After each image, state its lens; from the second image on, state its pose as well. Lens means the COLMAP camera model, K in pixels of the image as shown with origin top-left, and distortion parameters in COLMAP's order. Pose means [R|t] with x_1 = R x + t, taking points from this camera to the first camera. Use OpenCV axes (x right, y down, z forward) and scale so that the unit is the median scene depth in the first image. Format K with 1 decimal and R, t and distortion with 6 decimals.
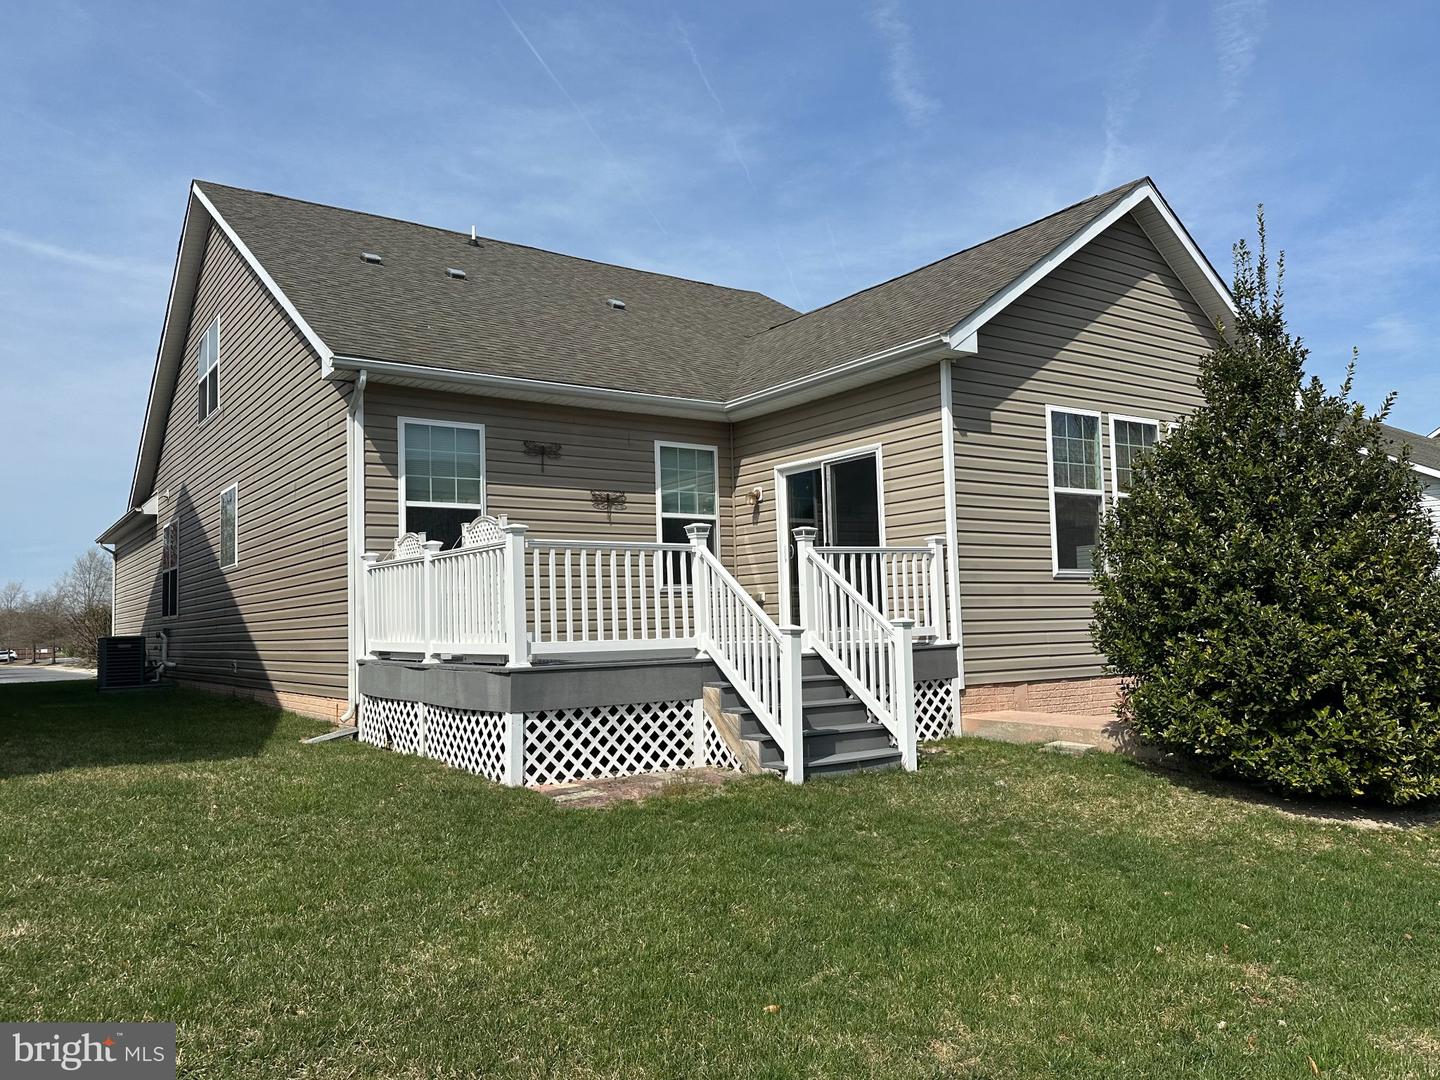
lens RADIAL K [[1079.7, 0, 716.2], [0, 1079.7, 540.0], [0, 0, 1]] dist [0.048774, 0.000043]
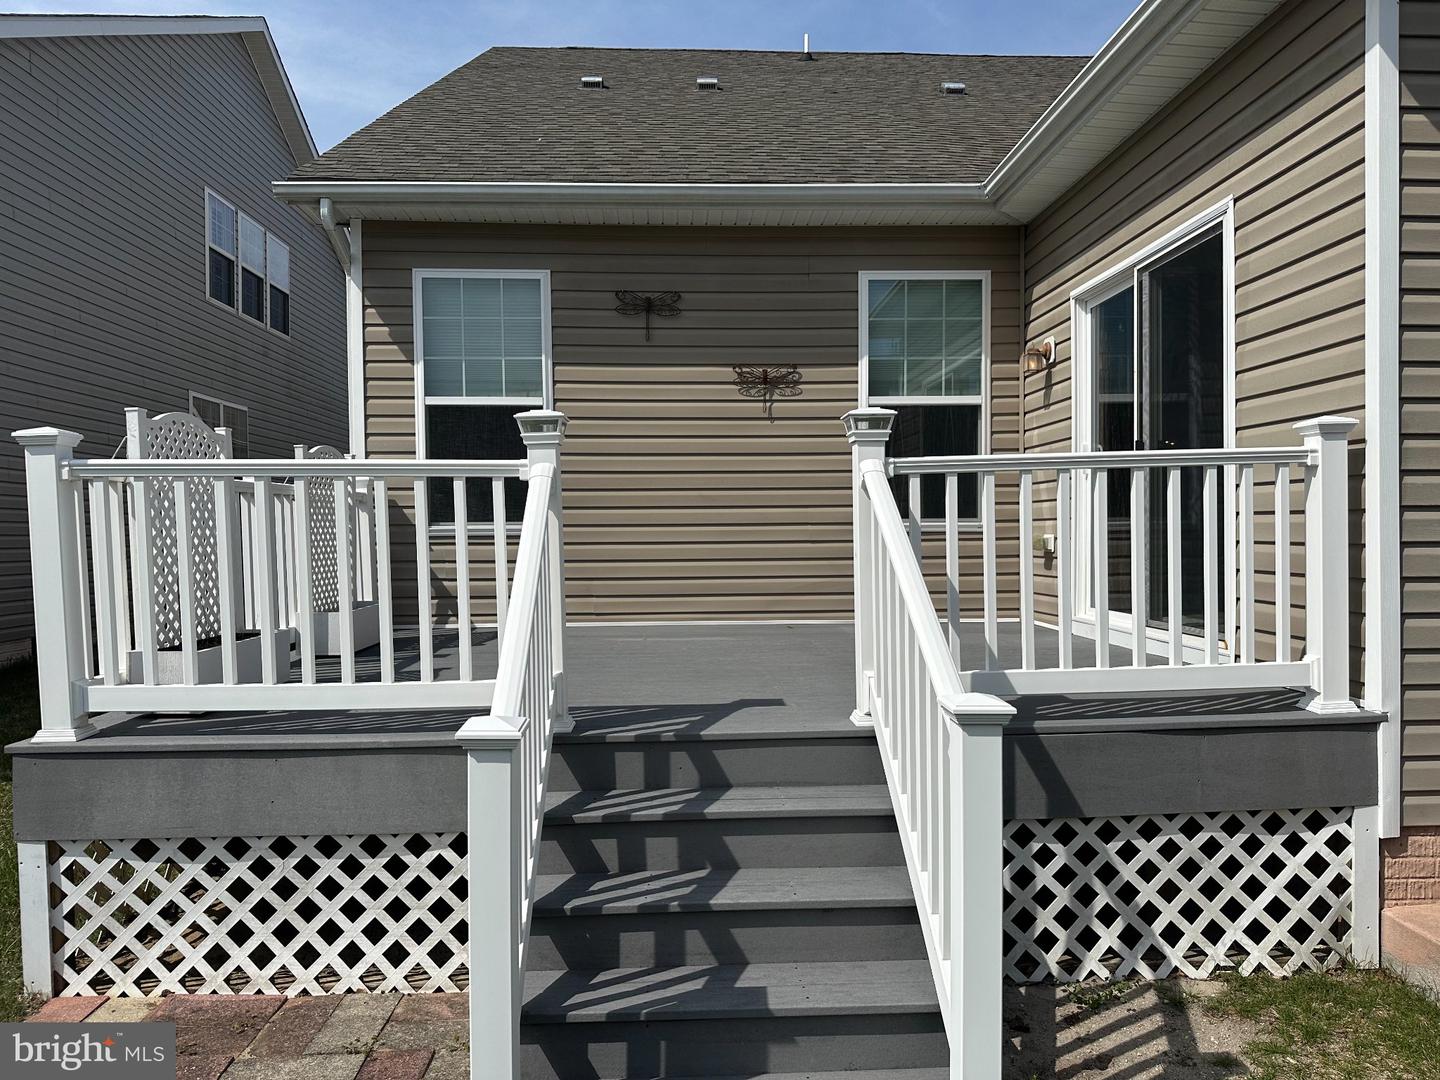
lens RADIAL K [[1019.6, 0, 722.4], [0, 1019.6, 548.7], [0, 0, 1]] dist [0.016065, -0.029280]
pose [[0.843122, 0.026986, -0.537045, 0.182541], [0.028251, 0.995137, 0.094357, 0.001949], [0.536980, -0.094727, 0.838259, 0.500431]]
